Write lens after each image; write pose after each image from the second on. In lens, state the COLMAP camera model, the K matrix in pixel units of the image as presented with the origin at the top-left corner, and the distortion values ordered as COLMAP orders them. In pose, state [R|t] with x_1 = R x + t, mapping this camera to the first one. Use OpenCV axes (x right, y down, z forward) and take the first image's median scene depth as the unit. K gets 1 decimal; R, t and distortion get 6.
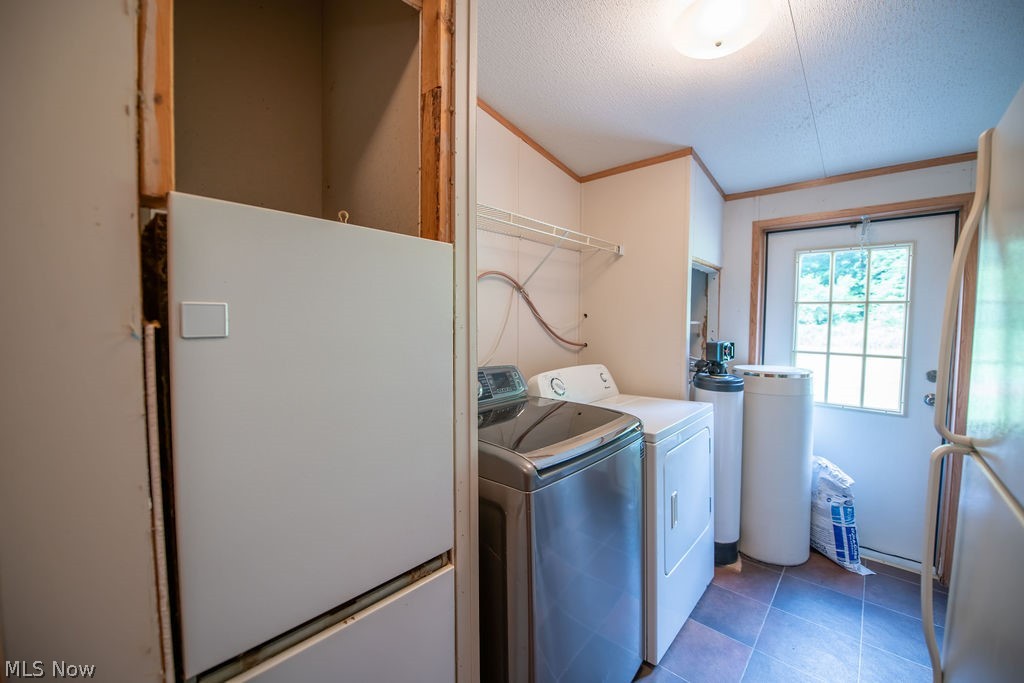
lens RADIAL K [[403.0, 0, 515.4], [0, 403.0, 339.9], [0, 0, 1]] dist [-0.020380, -0.001127]
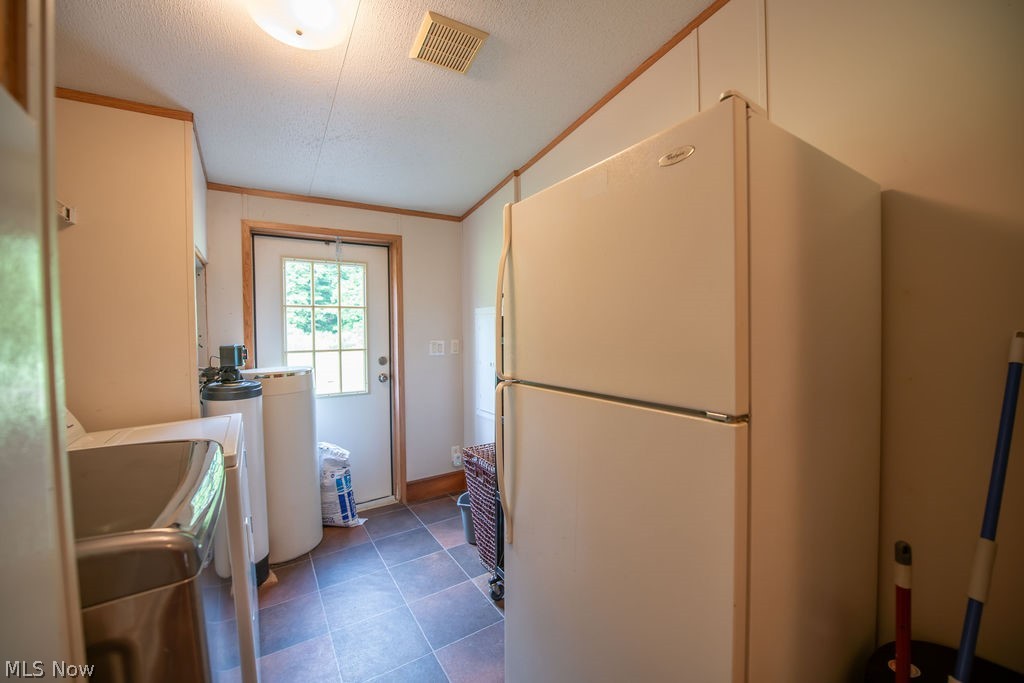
lens RADIAL K [[403.0, 0, 514.8], [0, 403.0, 339.5], [0, 0, 1]] dist [-0.020380, -0.001127]
pose [[0.268869, -0.040242, 0.962336, -0.179188], [0.070248, 0.997285, 0.022077, 0.017011], [-0.960612, 0.061666, 0.270966, 0.147360]]
